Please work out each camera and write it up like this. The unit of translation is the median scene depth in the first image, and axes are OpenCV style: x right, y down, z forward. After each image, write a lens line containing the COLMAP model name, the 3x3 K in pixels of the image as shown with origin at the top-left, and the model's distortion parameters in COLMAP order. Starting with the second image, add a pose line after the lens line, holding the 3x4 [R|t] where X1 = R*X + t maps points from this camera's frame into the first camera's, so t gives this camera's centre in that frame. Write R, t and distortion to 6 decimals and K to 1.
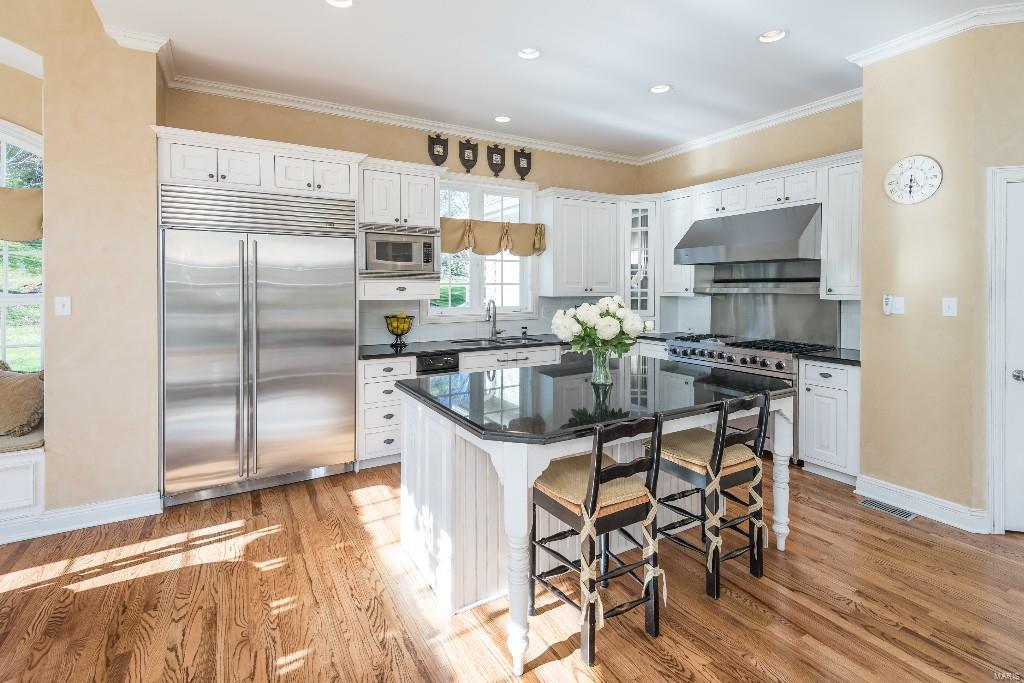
lens RADIAL K [[476.1, 0, 510.8], [0, 476.1, 292.4], [0, 0, 1]] dist [0.026311, -0.019232]
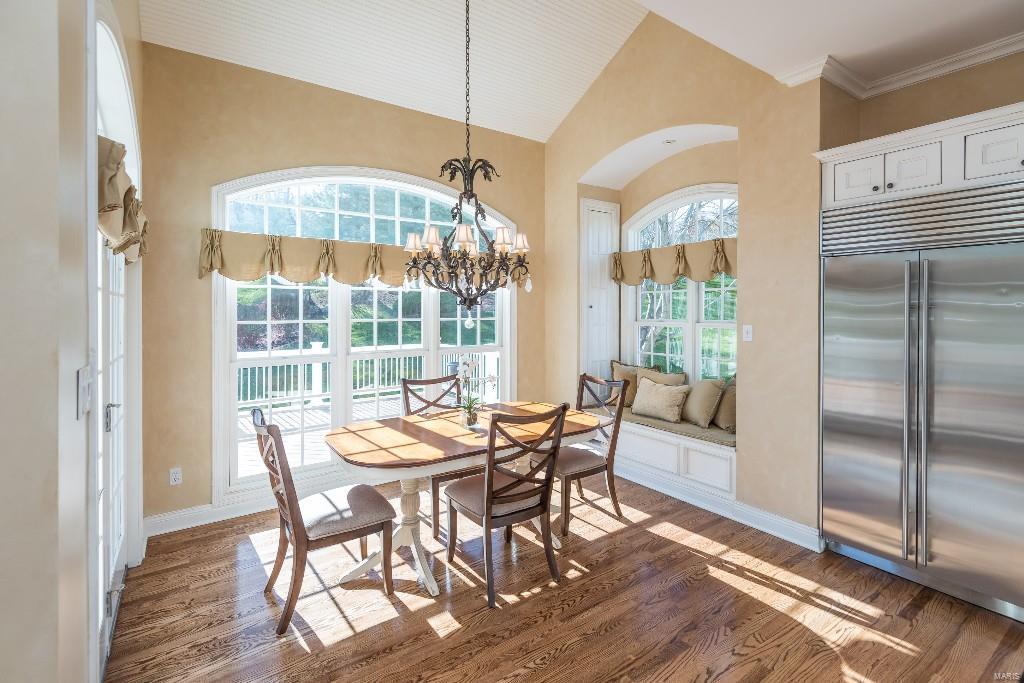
lens RADIAL K [[476.1, 0, 509.5], [0, 476.1, 310.4], [0, 0, 1]] dist [0.026311, -0.019232]
pose [[0.069134, 0.005773, -0.997591, 0.190392], [-0.008948, 0.999947, 0.005166, -0.026499], [0.997567, 0.008570, 0.069182, 0.312984]]
